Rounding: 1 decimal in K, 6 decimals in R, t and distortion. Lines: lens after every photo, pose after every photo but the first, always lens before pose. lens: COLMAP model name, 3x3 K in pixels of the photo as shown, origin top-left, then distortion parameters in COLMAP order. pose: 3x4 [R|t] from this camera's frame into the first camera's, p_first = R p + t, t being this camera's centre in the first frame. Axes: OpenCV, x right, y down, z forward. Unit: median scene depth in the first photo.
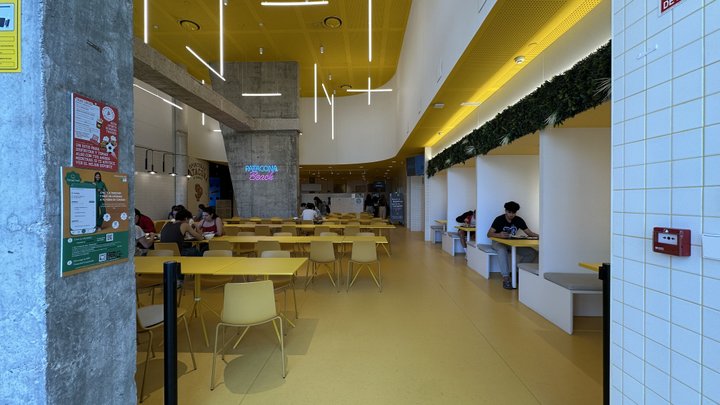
lens RADIAL K [[286.3, 0, 360.0], [0, 286.3, 200.9], [0, 0, 1]] dist [0.000480, -0.000014]
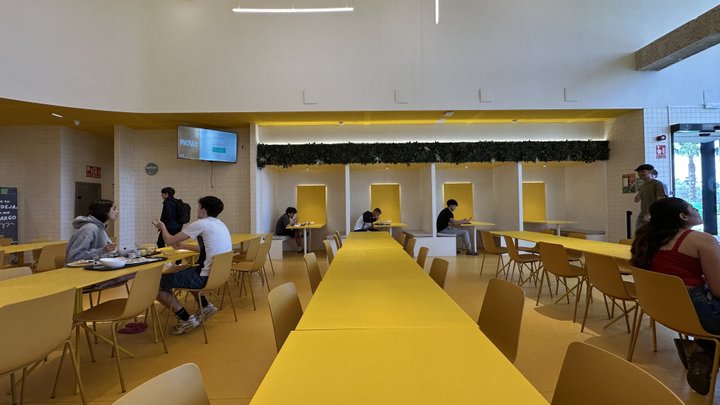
lens RADIAL K [[286.3, 0, 360.0], [0, 286.3, 200.9], [0, 0, 1]] dist [0.000480, -0.000014]
pose [[-0.999162, 0.012144, -0.039085, 1.103437], [0.012810, 0.999776, -0.016825, 0.106343], [0.038872, -0.017311, -0.999094, 1.597420]]
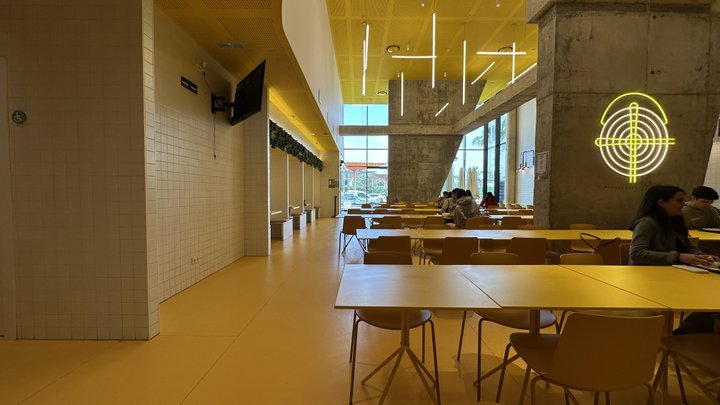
lens RADIAL K [[286.3, 0, 360.0], [0, 286.3, 200.9], [0, 0, 1]] dist [0.000480, -0.000014]
pose [[0.023807, 0.031601, -0.999217, 2.769106], [-0.008203, 0.999473, 0.031414, 0.102213], [0.999683, 0.007449, 0.024054, 0.493902]]
